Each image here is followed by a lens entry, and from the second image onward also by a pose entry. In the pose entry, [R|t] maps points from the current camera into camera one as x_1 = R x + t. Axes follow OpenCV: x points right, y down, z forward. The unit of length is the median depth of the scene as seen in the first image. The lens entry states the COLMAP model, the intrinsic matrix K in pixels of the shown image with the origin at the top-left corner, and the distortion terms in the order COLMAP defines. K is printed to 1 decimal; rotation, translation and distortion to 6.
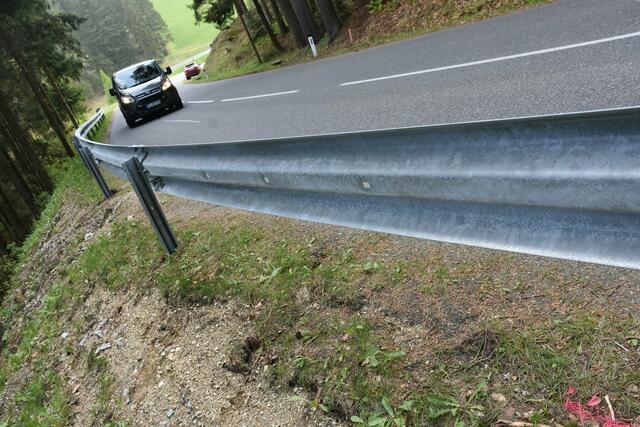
lens RADIAL K [[582.7, 0, 307.7], [0, 582.7, 214.1], [0, 0, 1]] dist [-0.127988, 0.205032]
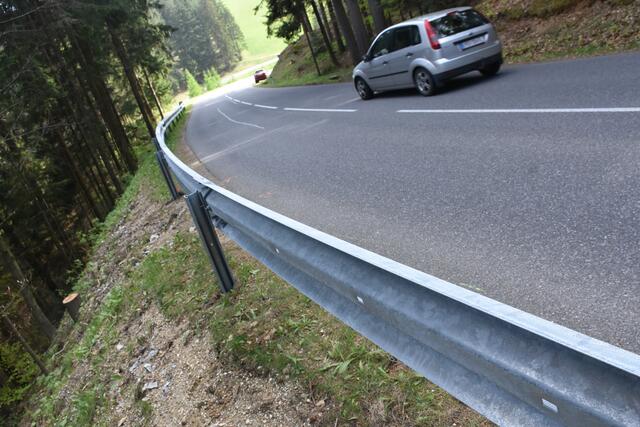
lens RADIAL K [[489.5, 0, 312.6], [0, 489.5, 213.7], [0, 0, 1]] dist [-0.182706, 0.104649]
pose [[0.992987, 0.099572, -0.063740, -0.028654], [-0.097898, 0.994777, 0.028878, -0.051378], [0.066283, -0.022436, 0.997549, 0.106492]]
